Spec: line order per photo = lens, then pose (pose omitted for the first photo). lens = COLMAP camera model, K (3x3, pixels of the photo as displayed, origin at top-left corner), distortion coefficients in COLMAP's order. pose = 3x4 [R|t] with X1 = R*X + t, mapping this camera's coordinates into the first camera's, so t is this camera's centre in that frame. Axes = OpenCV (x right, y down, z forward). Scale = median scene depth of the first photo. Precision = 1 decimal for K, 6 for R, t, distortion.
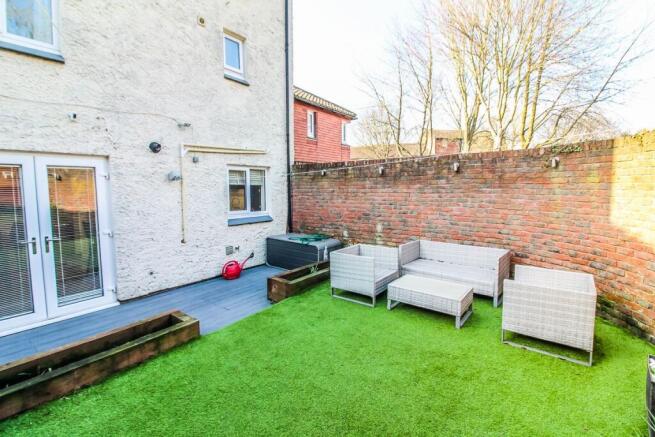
lens RADIAL K [[302.7, 0, 327.5], [0, 302.7, 214.9], [0, 0, 1]] dist [-0.005824, -0.004308]
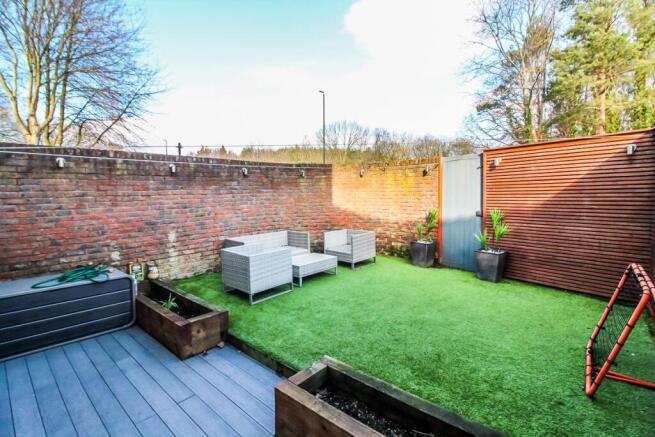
lens RADIAL K [[302.7, 0, 327.4], [0, 302.7, 220.7], [0, 0, 1]] dist [-0.005824, -0.004308]
pose [[0.053507, -0.084998, 0.994943, -0.644490], [0.109621, 0.990849, 0.078753, -0.020574], [-0.992532, 0.104853, 0.062335, 0.525350]]
